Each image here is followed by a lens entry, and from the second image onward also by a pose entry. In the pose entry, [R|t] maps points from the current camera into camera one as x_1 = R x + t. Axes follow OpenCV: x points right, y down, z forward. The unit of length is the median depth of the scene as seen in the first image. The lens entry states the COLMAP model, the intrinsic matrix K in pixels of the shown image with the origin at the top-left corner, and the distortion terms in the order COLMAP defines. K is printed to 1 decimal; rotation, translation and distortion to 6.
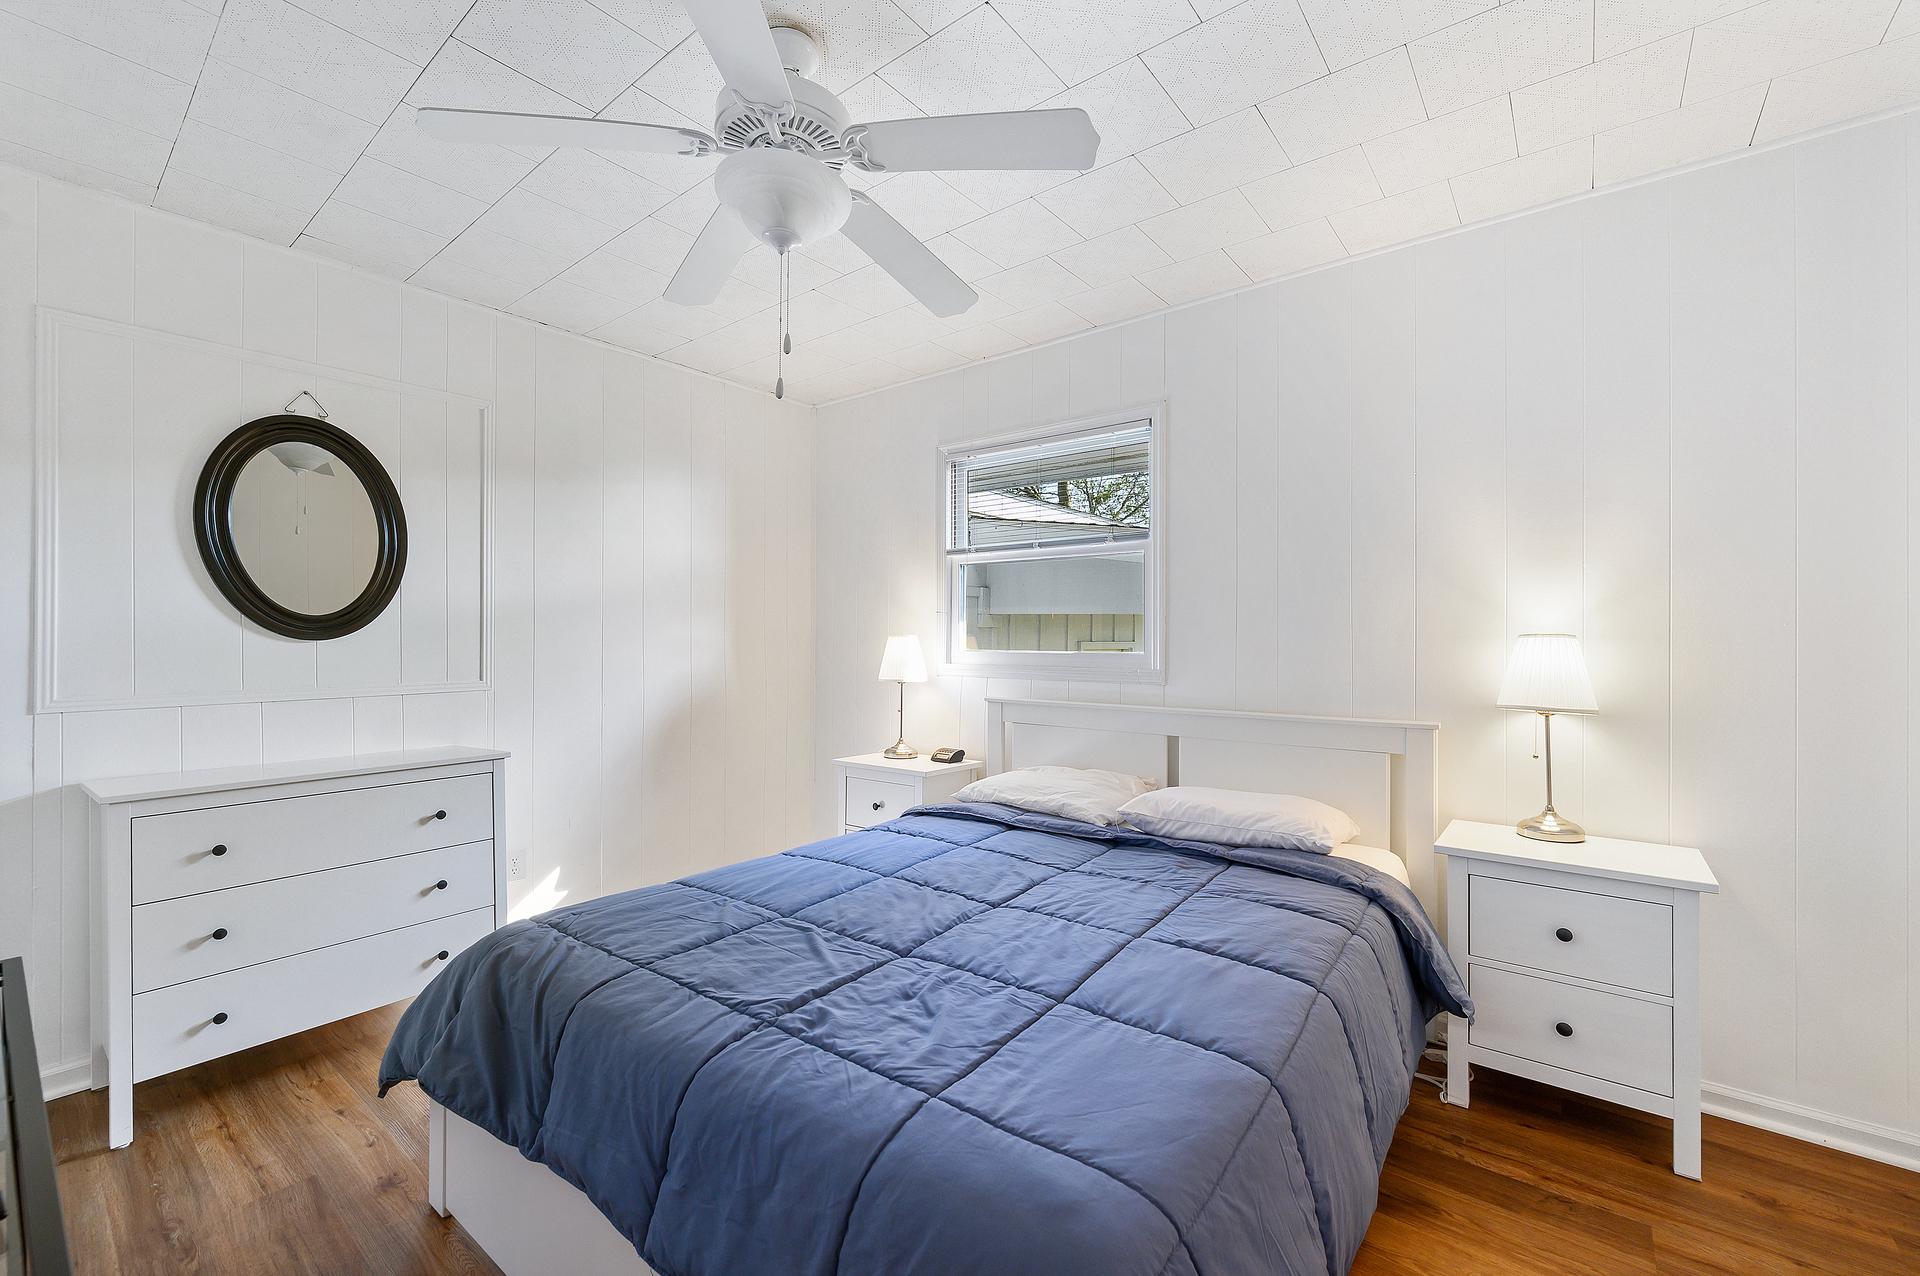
lens RADIAL K [[780.0, 0, 978.1], [0, 780.0, 633.9], [0, 0, 1]] dist [-0.004517, 0.000912]
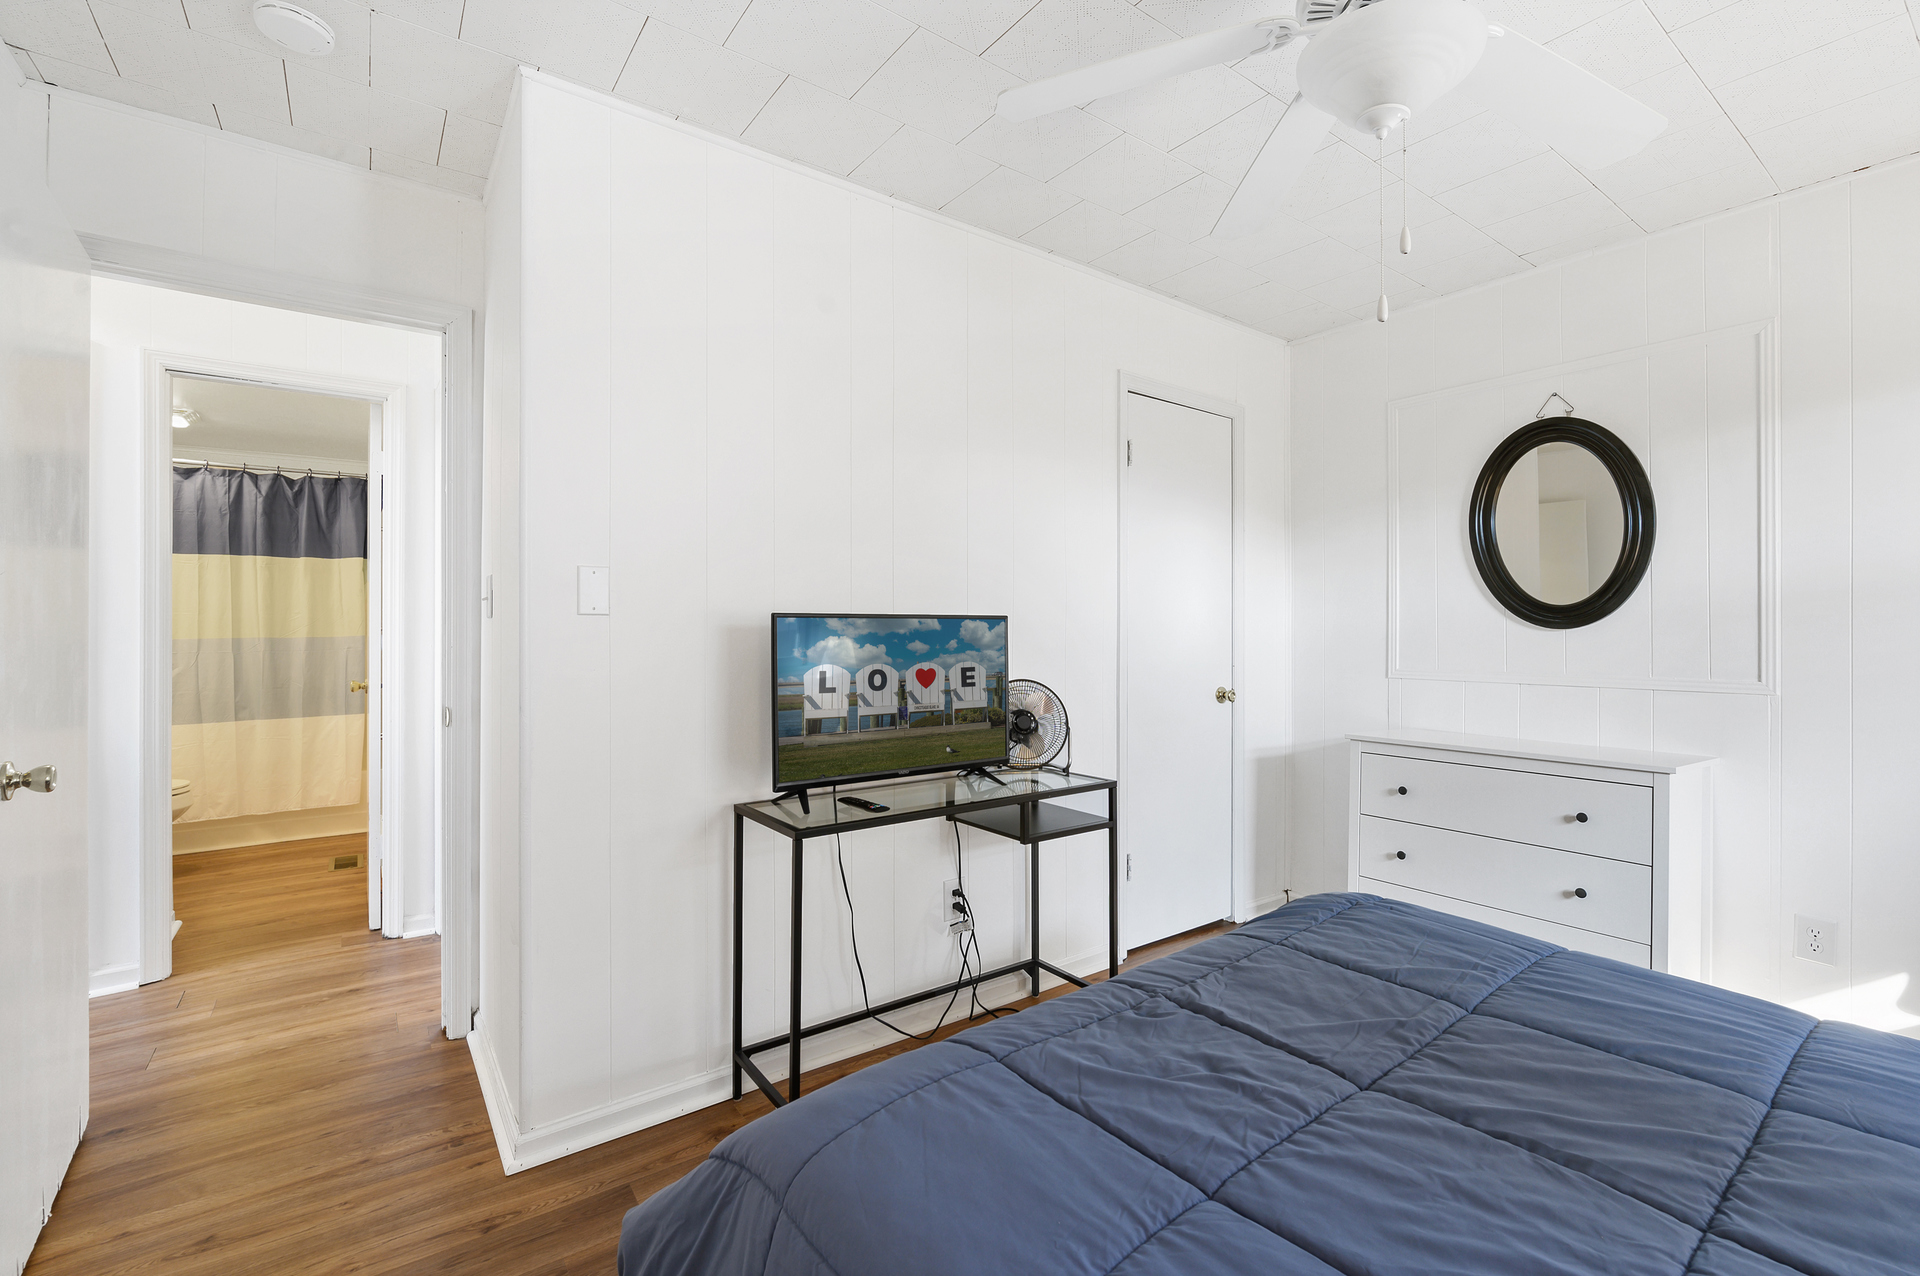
lens RADIAL K [[837.5, 0, 968.9], [0, 837.5, 626.5], [0, 0, 1]] dist [-0.003165, -0.000948]
pose [[-0.279772, -0.001848, -0.960065, 0.492611], [0.005086, 0.999981, -0.003407, 0.004856], [0.960053, -0.005836, -0.279757, 0.604734]]
